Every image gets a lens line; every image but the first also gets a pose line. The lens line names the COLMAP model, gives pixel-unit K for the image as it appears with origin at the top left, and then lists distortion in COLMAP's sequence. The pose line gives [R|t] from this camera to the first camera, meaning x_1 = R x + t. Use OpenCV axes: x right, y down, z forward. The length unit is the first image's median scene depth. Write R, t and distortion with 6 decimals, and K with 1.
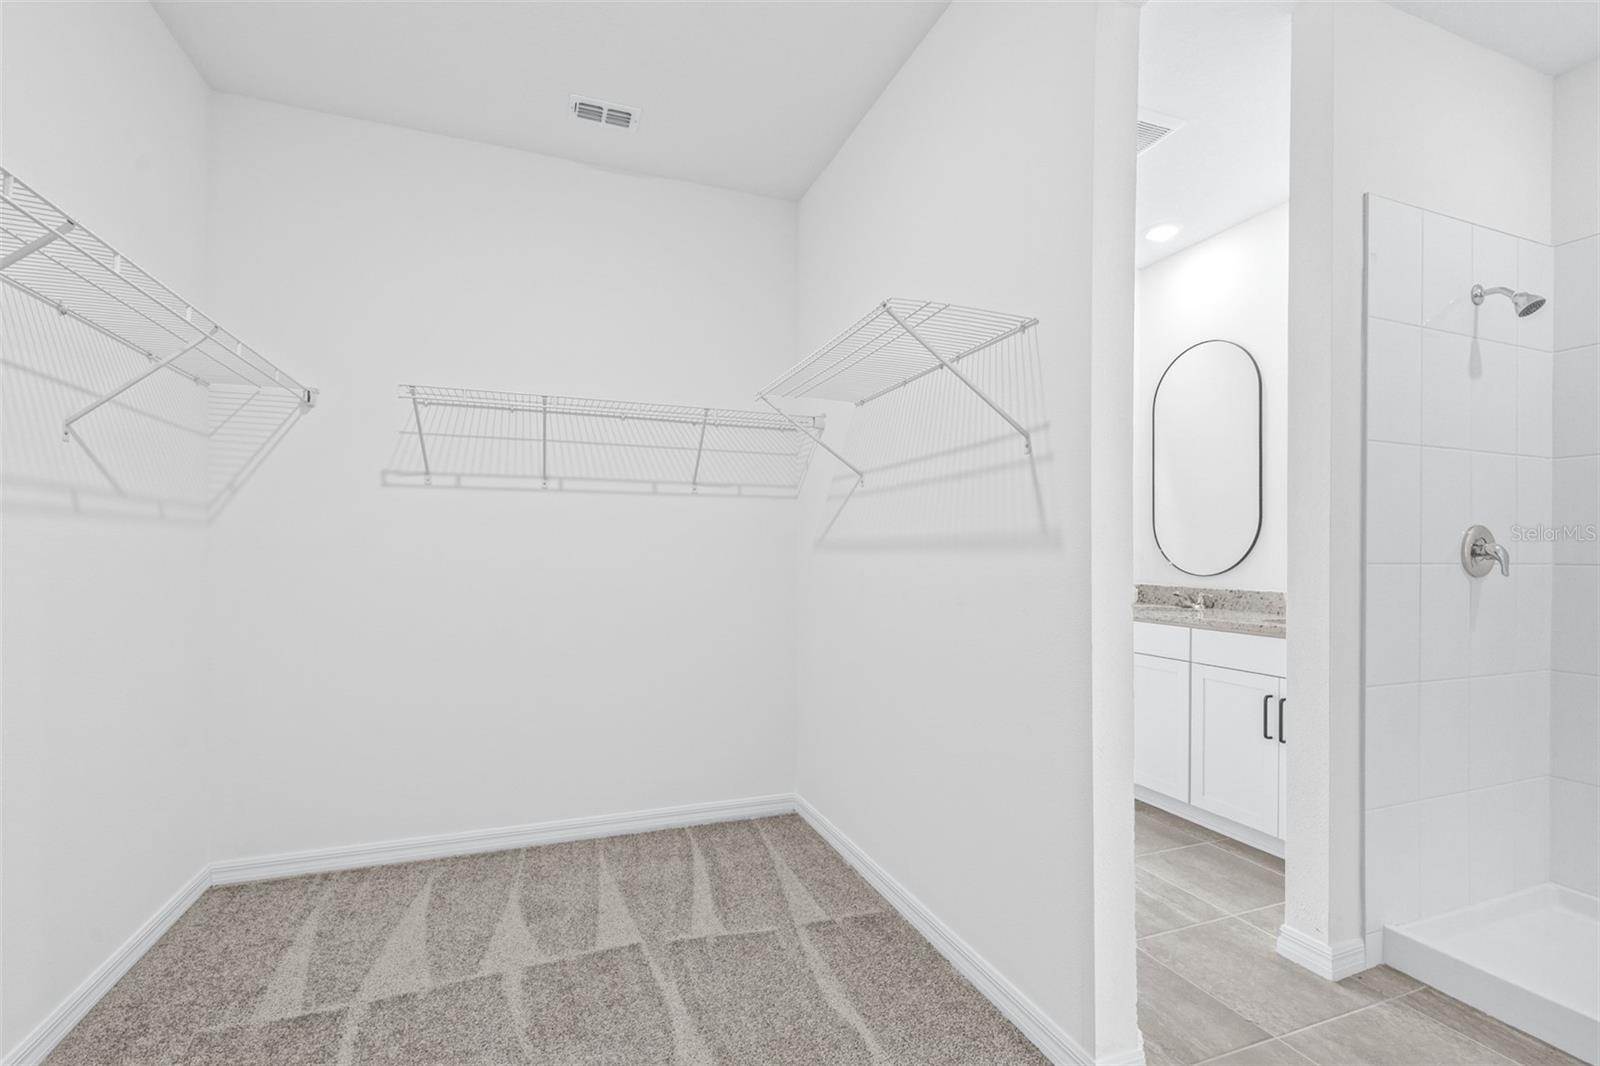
lens RADIAL K [[698.3, 0, 797.3], [0, 698.3, 552.4], [0, 0, 1]] dist [0.000434, 0.000040]
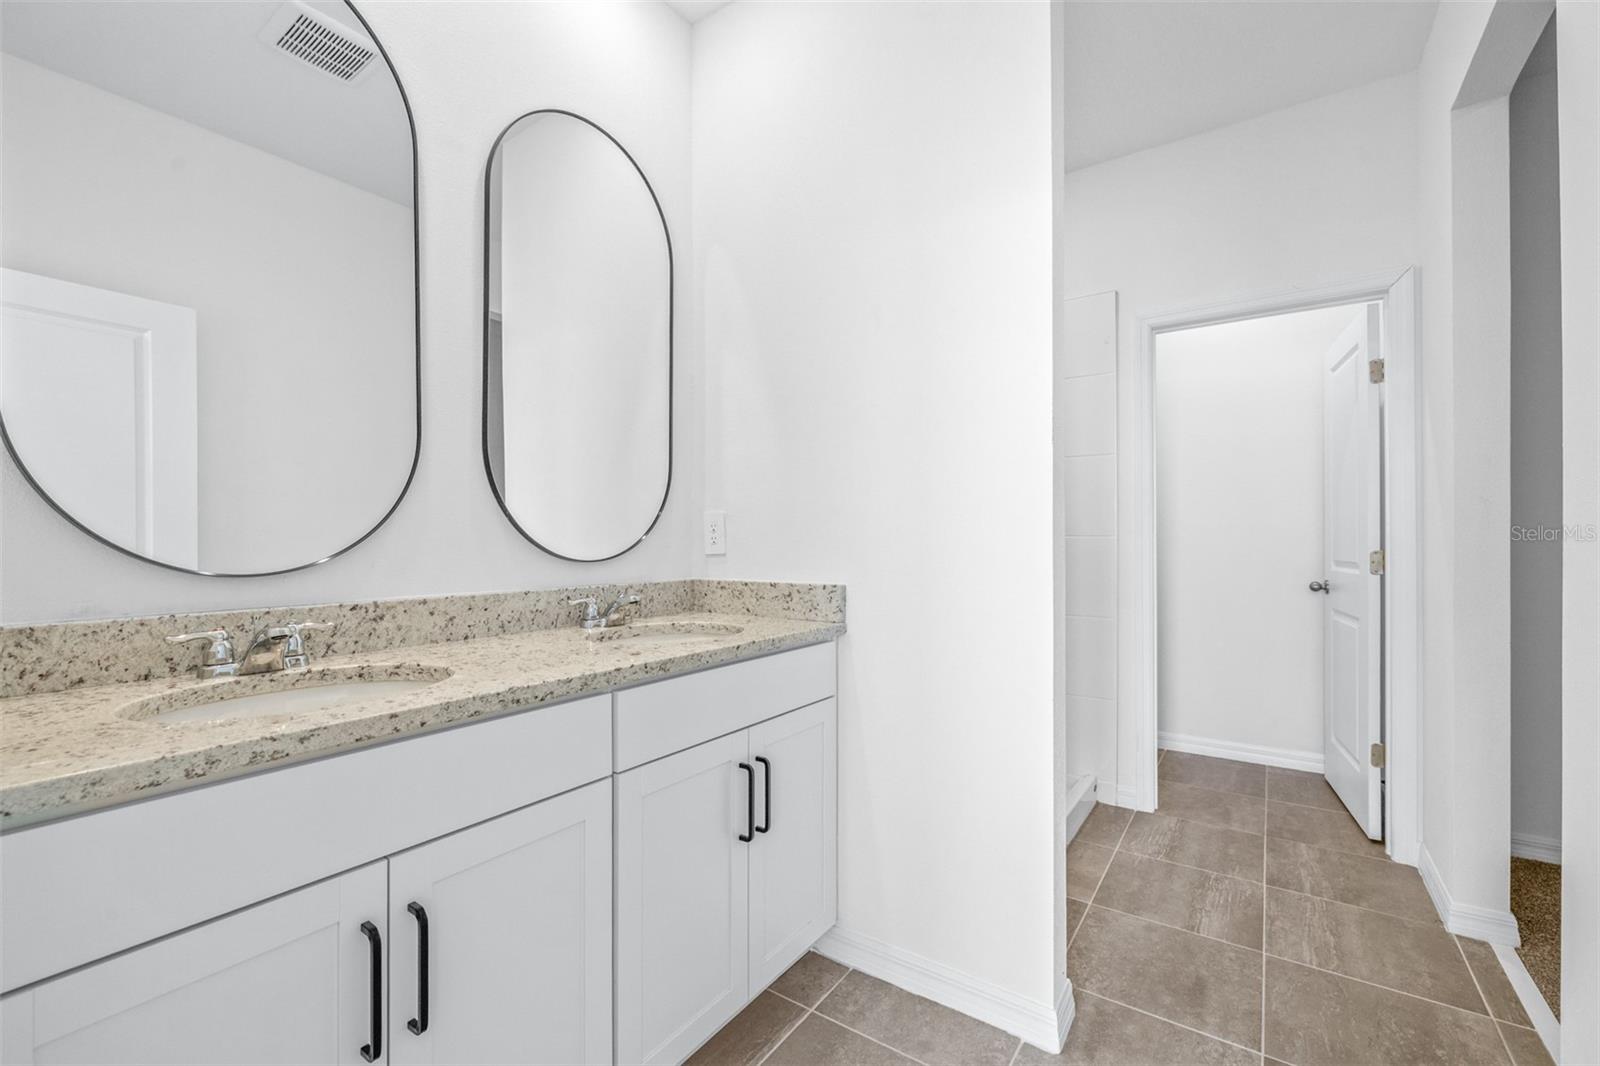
lens RADIAL K [[685.0, 0, 798.0], [0, 685.0, 543.2], [0, 0, 1]] dist [0.002568, 0.000268]
pose [[-0.567736, -0.006866, 0.823182, 0.160054], [0.000636, 0.999961, 0.008779, 0.016303], [-0.823211, 0.005508, -0.567710, 1.049006]]
